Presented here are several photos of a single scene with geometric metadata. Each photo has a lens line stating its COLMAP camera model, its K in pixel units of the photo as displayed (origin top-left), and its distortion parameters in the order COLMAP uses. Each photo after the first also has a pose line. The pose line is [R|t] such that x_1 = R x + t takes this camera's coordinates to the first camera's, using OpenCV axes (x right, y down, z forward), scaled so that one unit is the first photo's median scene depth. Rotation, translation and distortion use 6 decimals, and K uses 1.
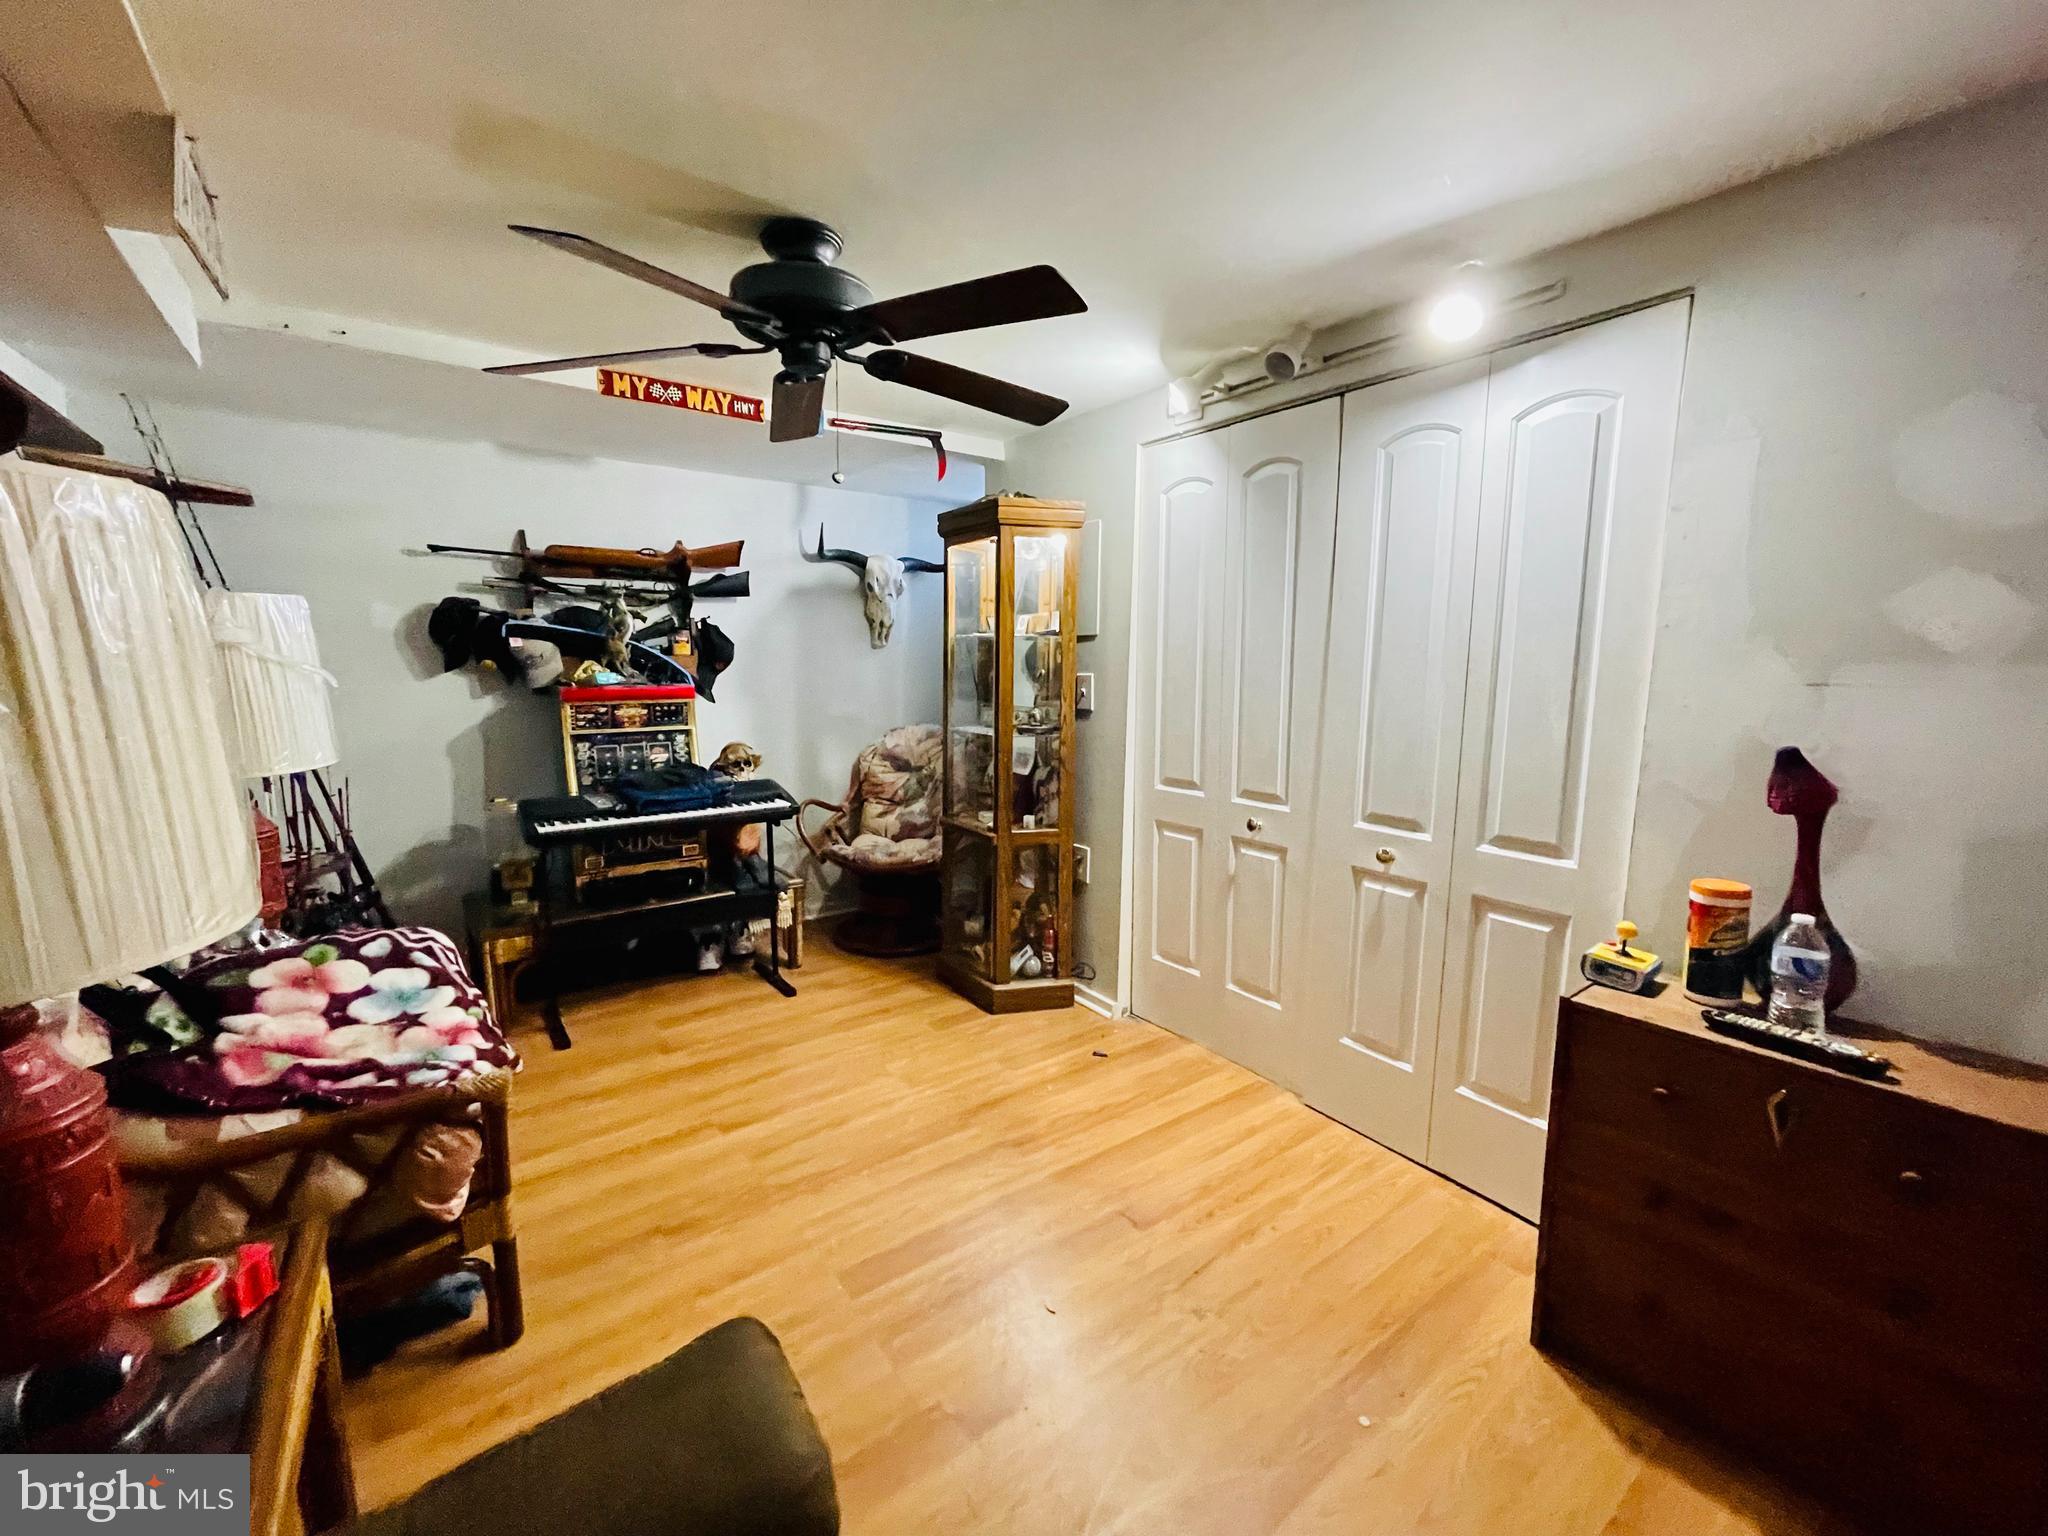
lens RADIAL K [[834.8, 0, 1023.5], [0, 834.8, 766.9], [0, 0, 1]] dist [-0.007755, 0.000806]
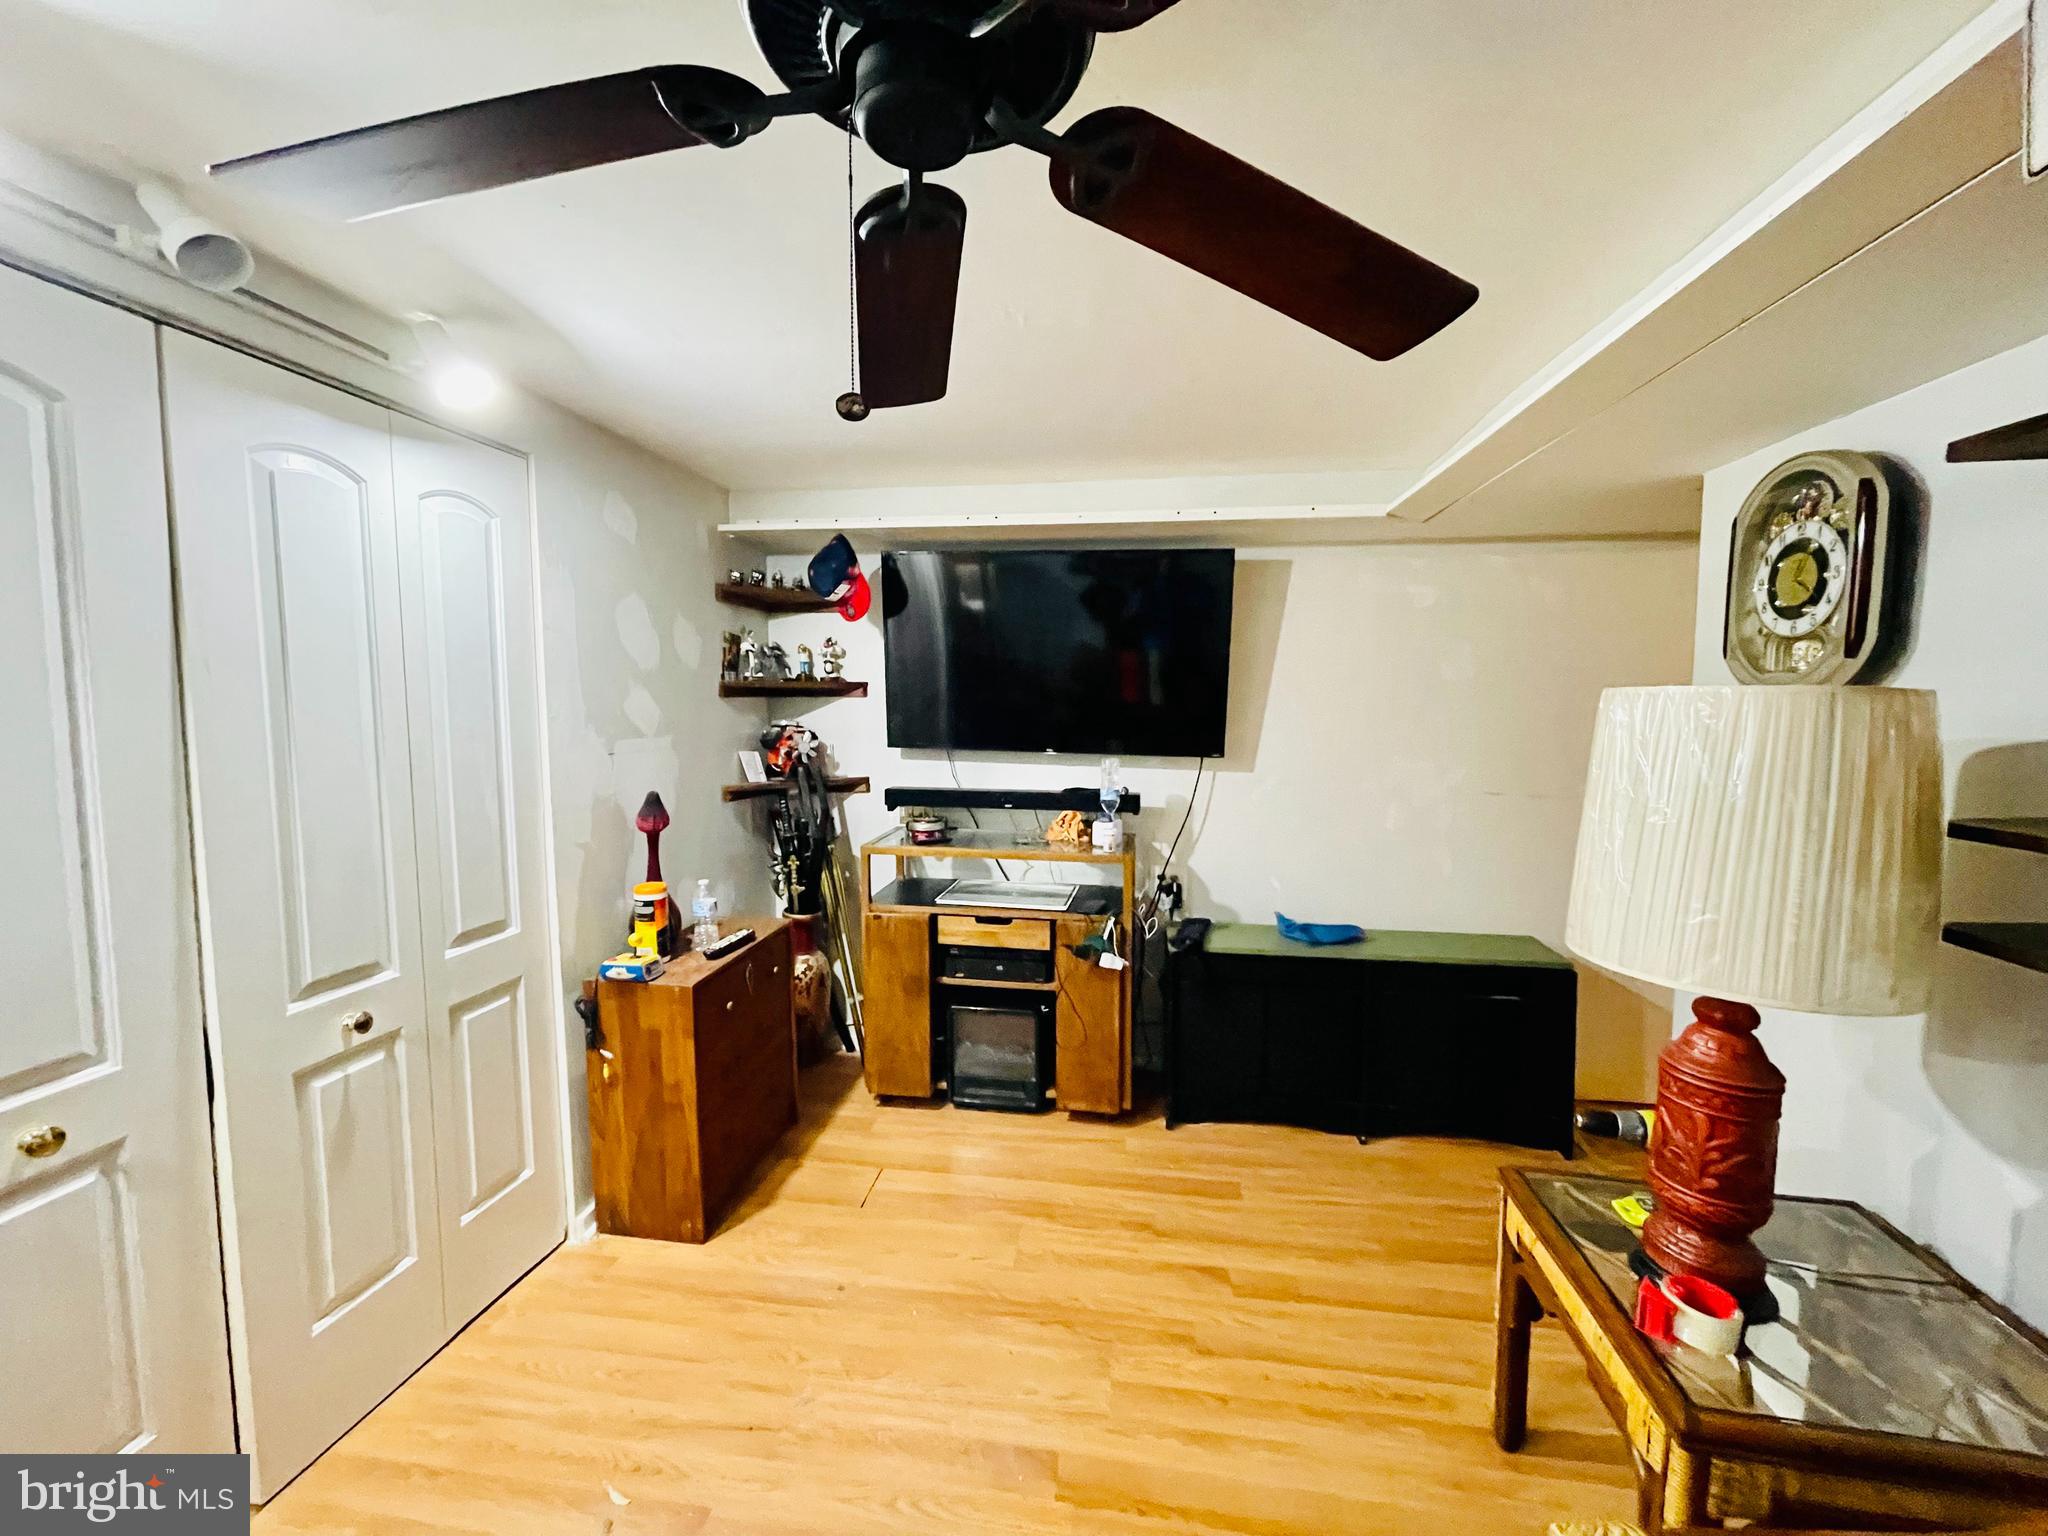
lens RADIAL K [[834.8, 0, 1022.5], [0, 834.8, 770.3], [0, 0, 1]] dist [-0.007755, 0.000806]
pose [[-0.715224, -0.065964, 0.695775, -0.527346], [0.084660, 0.980028, 0.179939, -0.212578], [-0.693749, 0.187601, -0.695355, 1.152650]]
